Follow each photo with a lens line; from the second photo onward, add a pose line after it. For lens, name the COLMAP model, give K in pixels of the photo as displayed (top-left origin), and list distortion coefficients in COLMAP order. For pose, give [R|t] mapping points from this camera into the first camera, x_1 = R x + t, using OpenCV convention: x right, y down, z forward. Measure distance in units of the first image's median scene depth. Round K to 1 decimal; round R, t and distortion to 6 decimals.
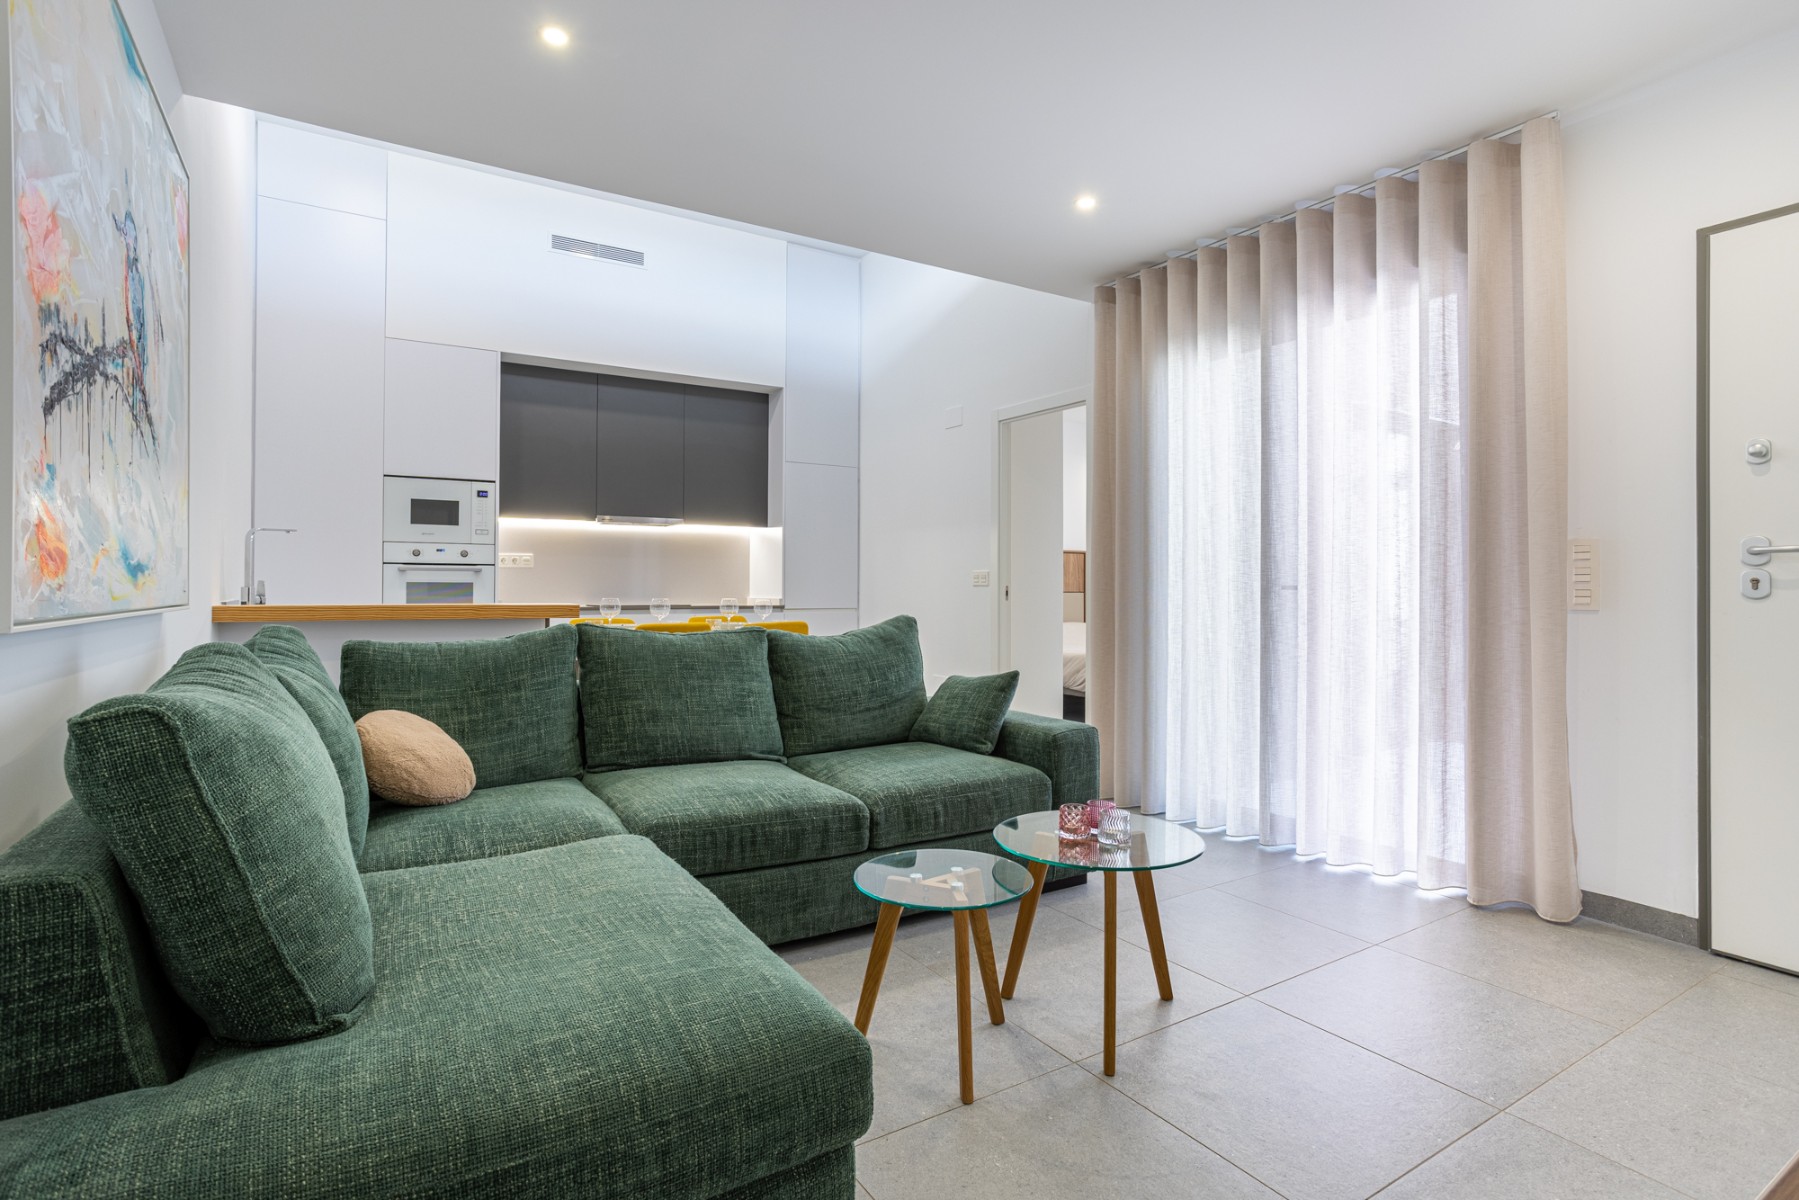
lens RADIAL K [[877.7, 0, 887.4], [0, 877.7, 586.1], [0, 0, 1]] dist [-0.026987, 0.014146]
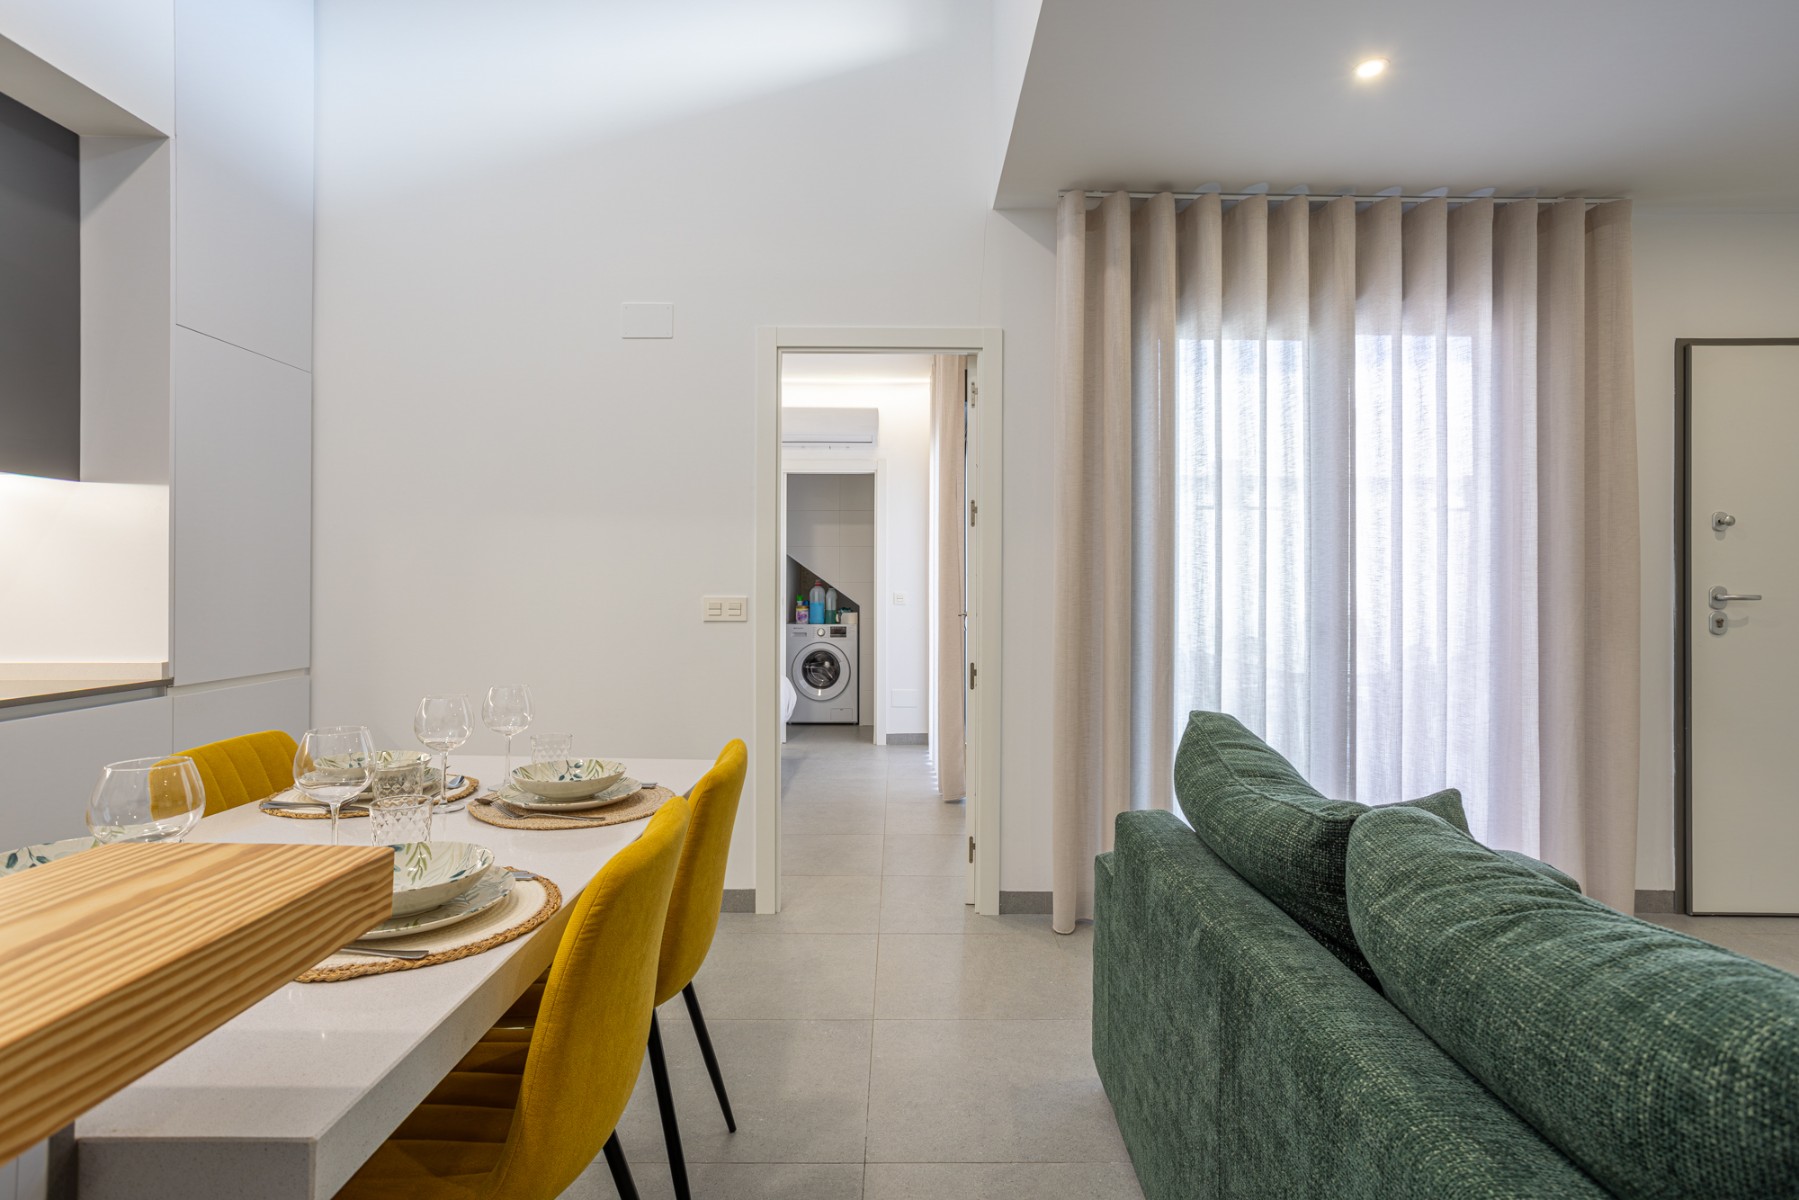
lens RADIAL K [[877.7, 0, 887.4], [0, 877.7, 586.1], [0, 0, 1]] dist [-0.026987, 0.014146]
pose [[0.527998, 0.001417, 0.849244, -0.595501], [-0.001070, 0.999999, -0.001003, -0.043025], [-0.849245, -0.000378, 0.527999, 1.069750]]
